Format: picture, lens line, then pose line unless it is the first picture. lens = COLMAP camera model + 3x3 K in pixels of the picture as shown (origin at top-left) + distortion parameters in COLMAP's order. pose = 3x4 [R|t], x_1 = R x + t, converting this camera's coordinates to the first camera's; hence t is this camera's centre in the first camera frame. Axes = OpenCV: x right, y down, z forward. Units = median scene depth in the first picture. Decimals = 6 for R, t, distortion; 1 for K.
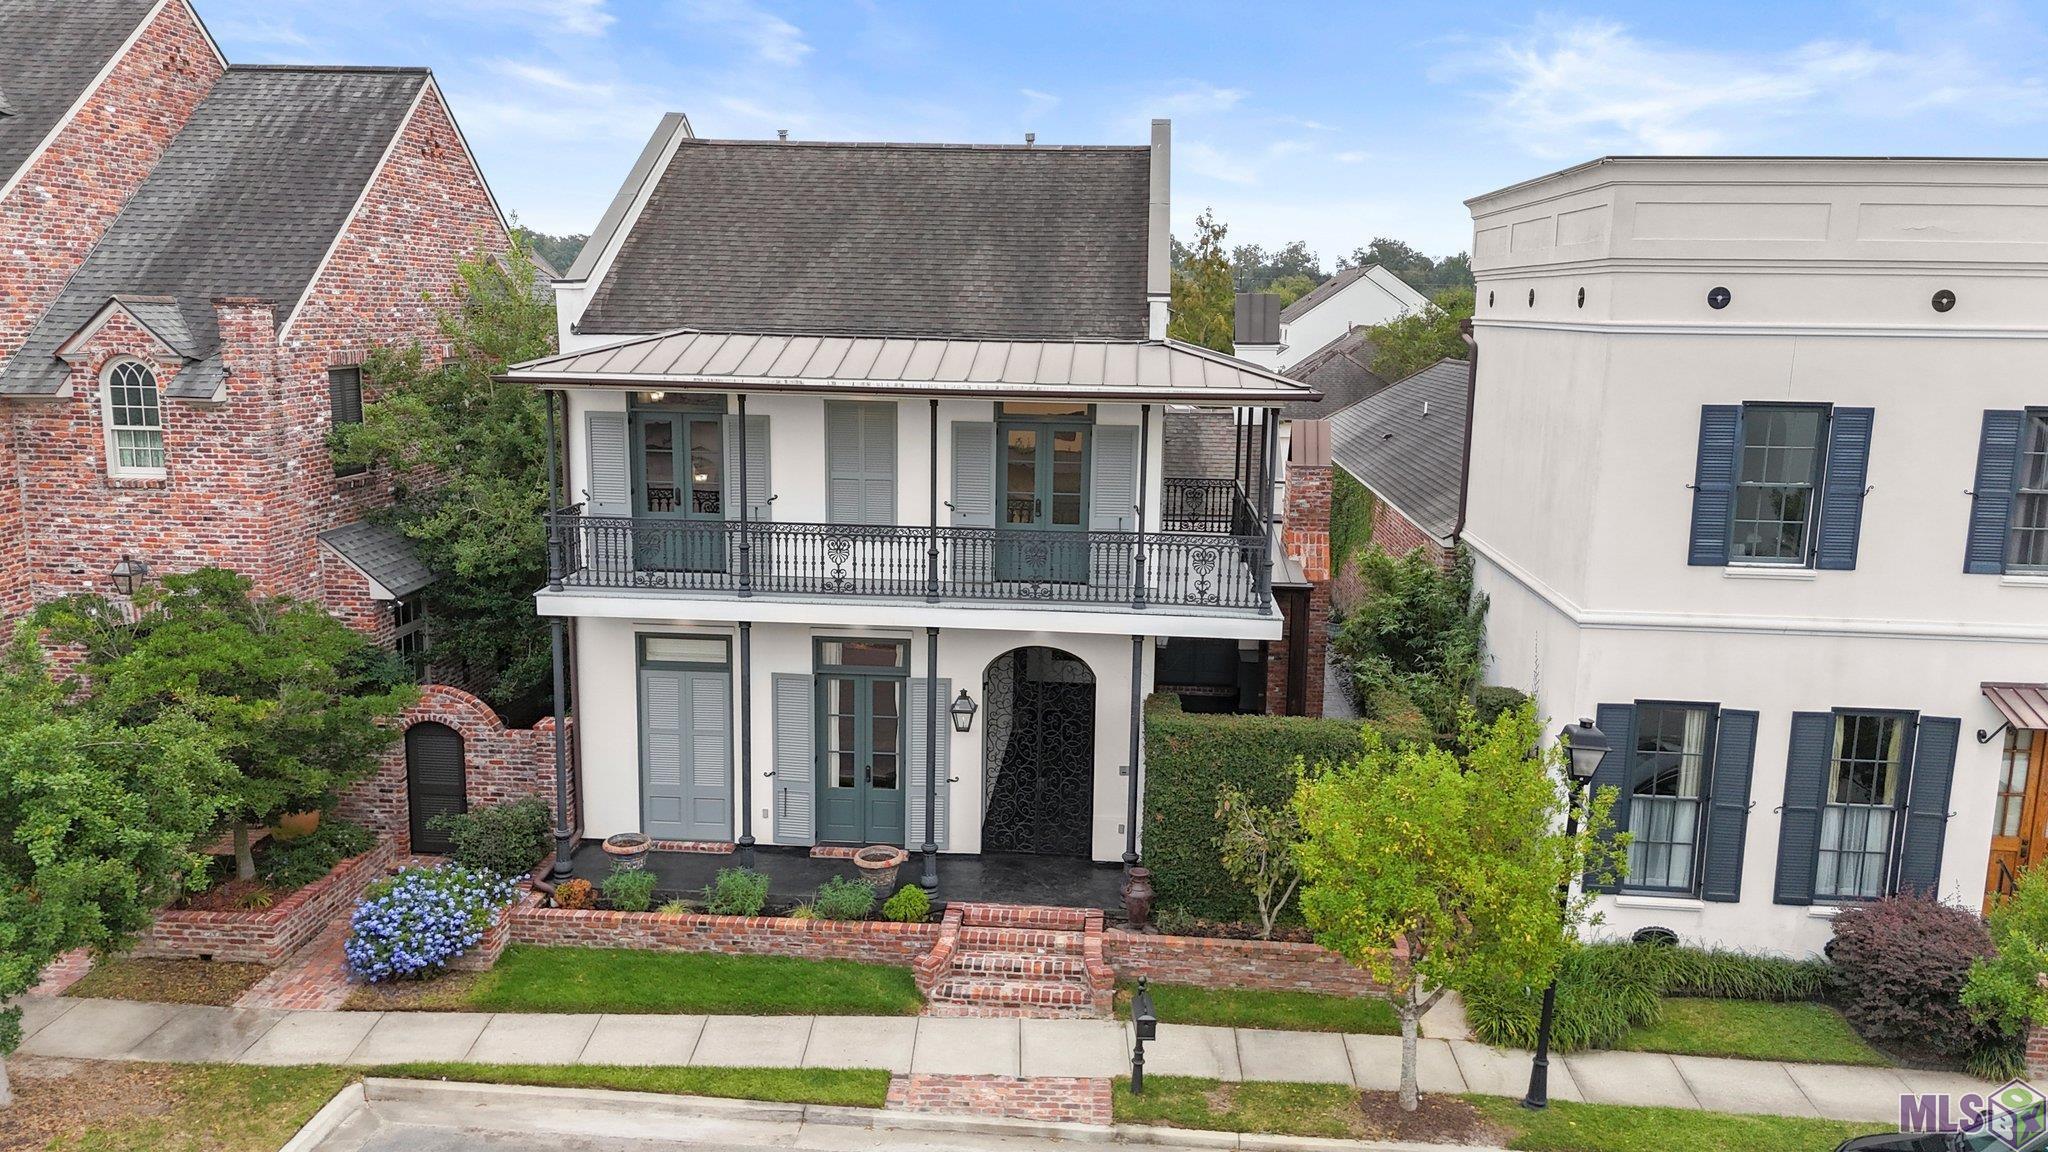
lens RADIAL K [[1500.1, 0, 1024.0], [0, 1500.1, 576.0], [0, 0, 1]] dist [0.042072, -0.011126]
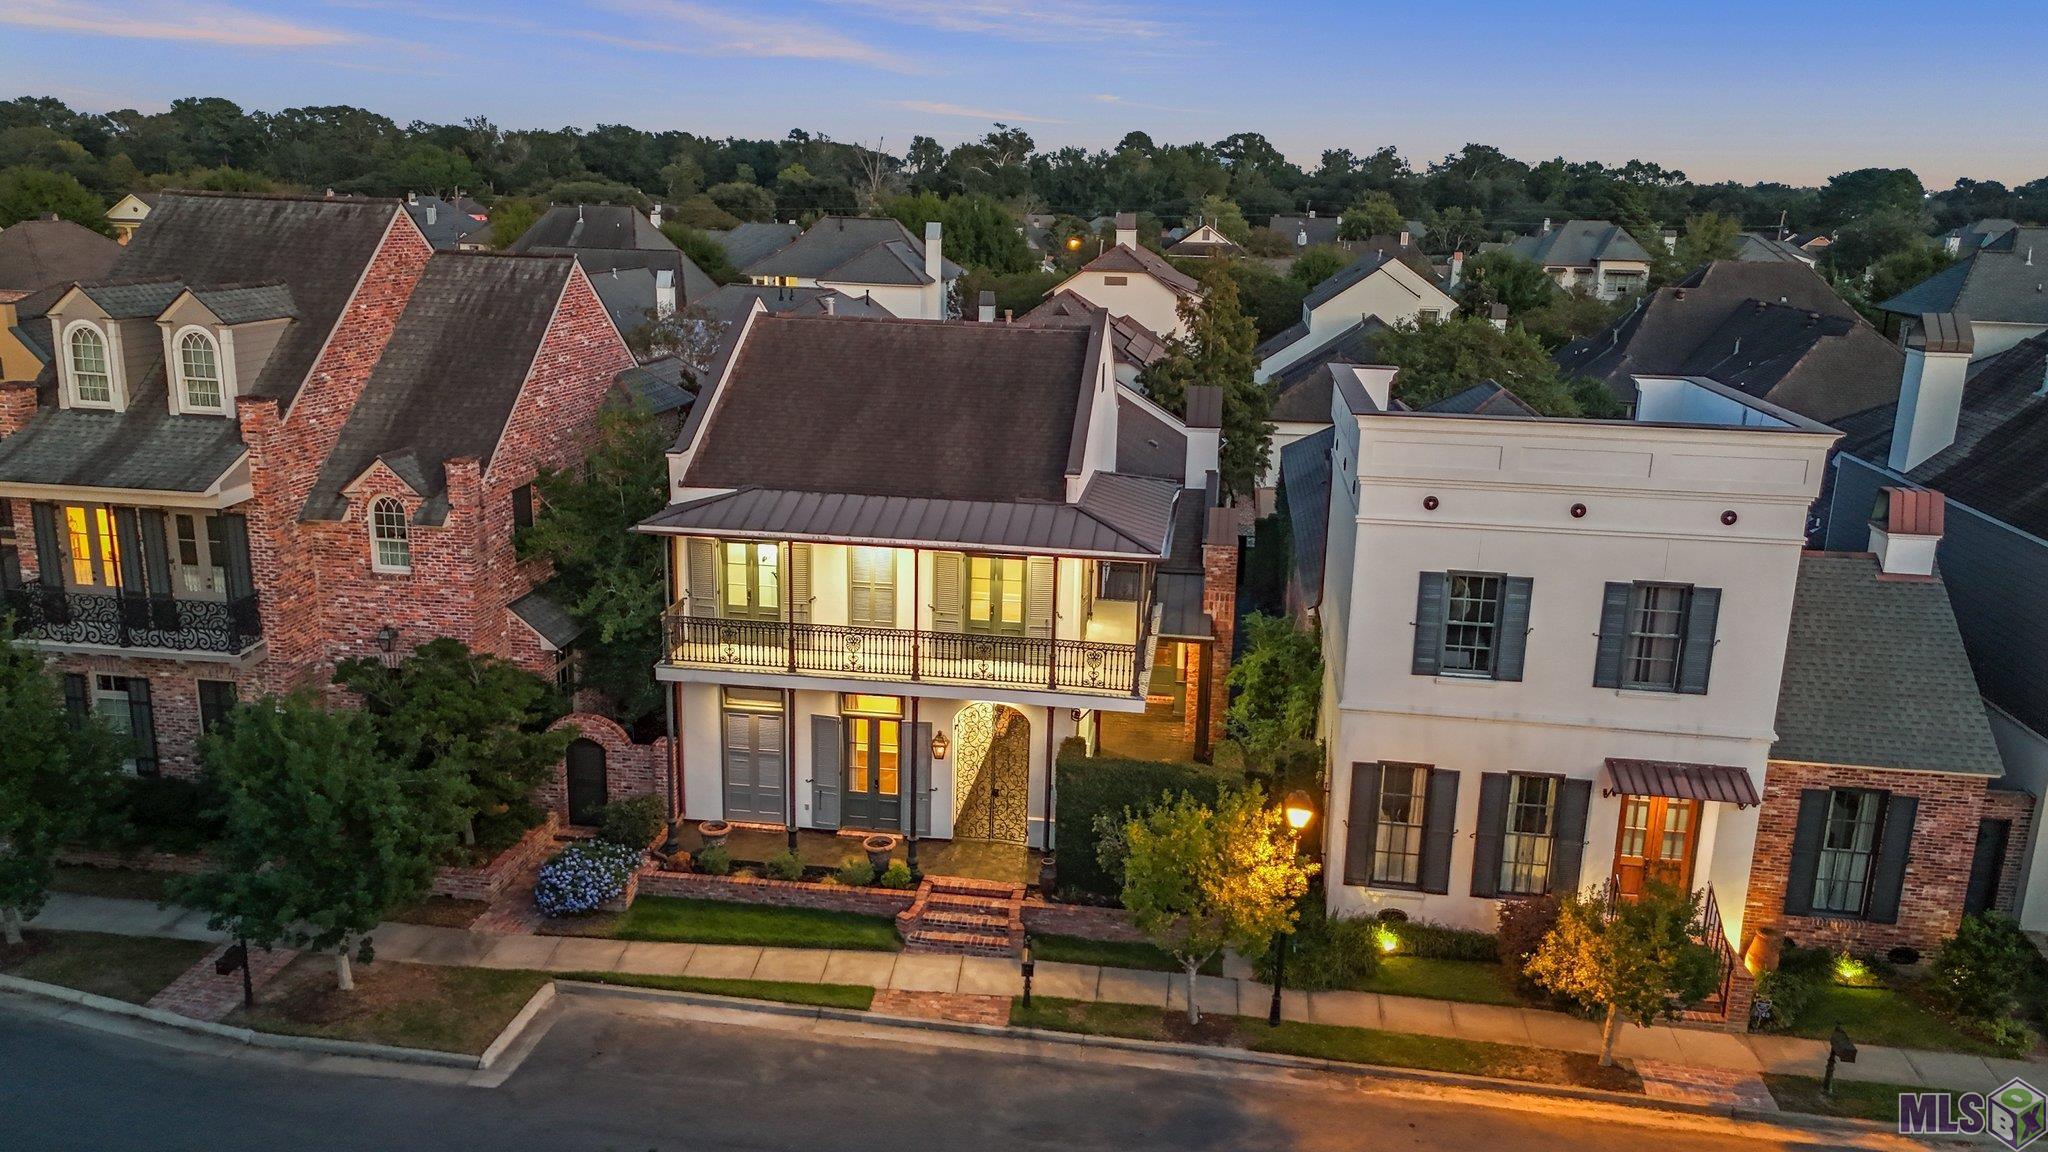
lens RADIAL K [[1493.1, 0, 1024.0], [0, 1493.1, 576.0], [0, 0, 1]] dist [0.056599, -0.037258]
pose [[0.998147, 0.022468, -0.056554, 0.130172], [-0.018369, 0.997237, 0.071982, -0.195609], [0.058015, -0.070810, 0.995801, -0.474939]]
